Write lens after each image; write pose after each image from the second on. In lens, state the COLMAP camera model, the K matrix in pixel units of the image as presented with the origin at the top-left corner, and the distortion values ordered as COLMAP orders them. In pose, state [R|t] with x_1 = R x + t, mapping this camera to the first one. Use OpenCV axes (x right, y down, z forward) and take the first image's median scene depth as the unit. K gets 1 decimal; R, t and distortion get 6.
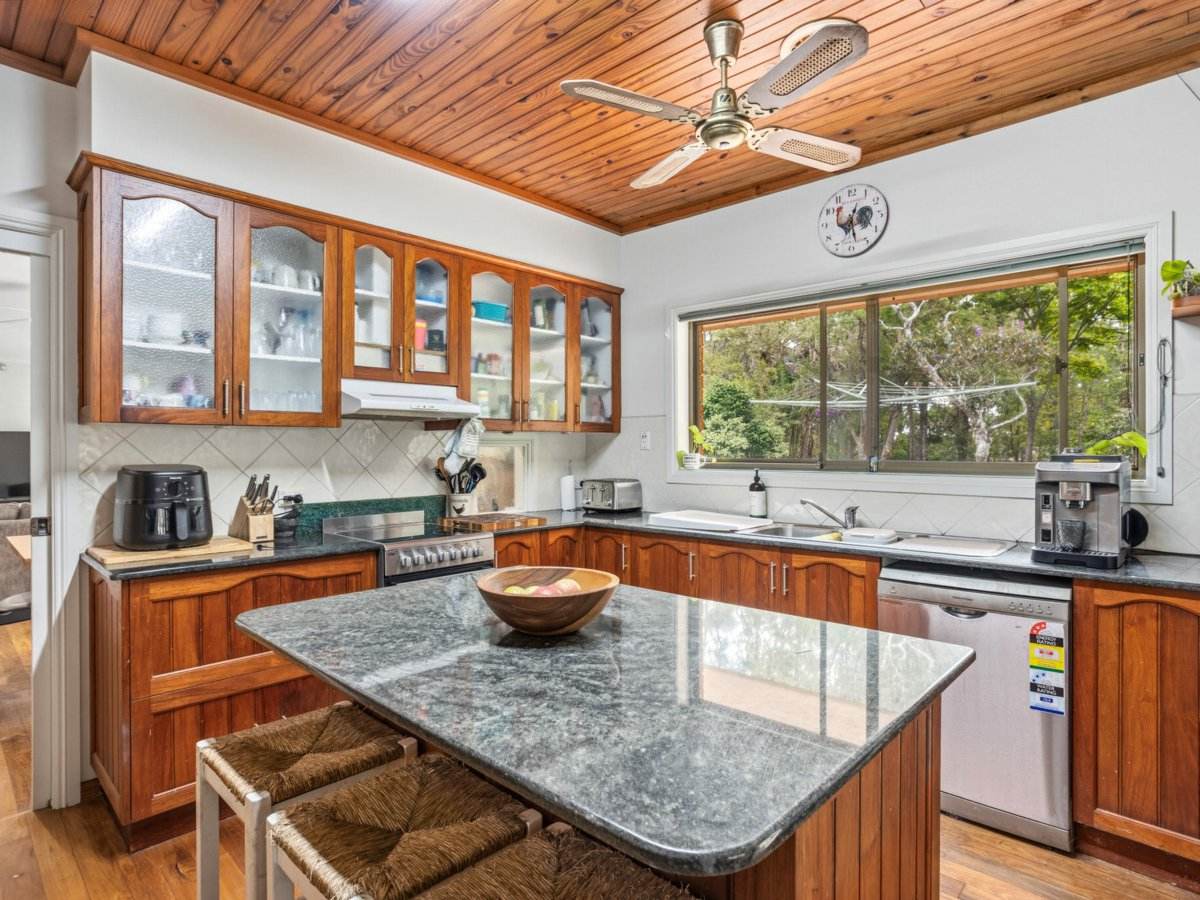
lens RADIAL K [[671.8, 0, 600.0], [0, 671.8, 450.0], [0, 0, 1]] dist [-0.001416, -0.000089]
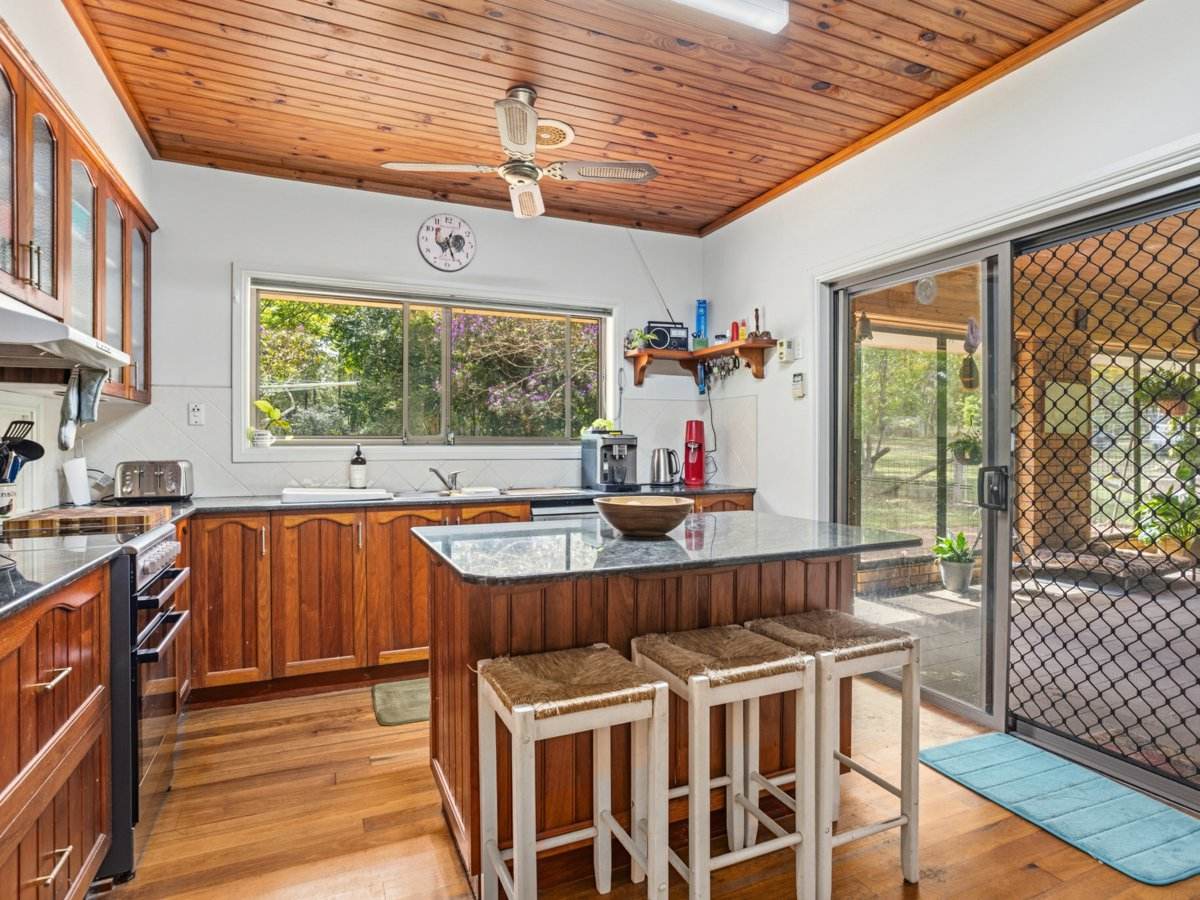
lens RADIAL K [[649.3, 0, 600.0], [0, 649.3, 450.0], [0, 0, 1]] dist [-0.000688, 0.000292]
pose [[0.403012, -0.009395, 0.915147, -0.558227], [0.003686, 0.999956, 0.008642, 0.030169], [-0.915187, -0.000110, 0.403029, 0.233659]]
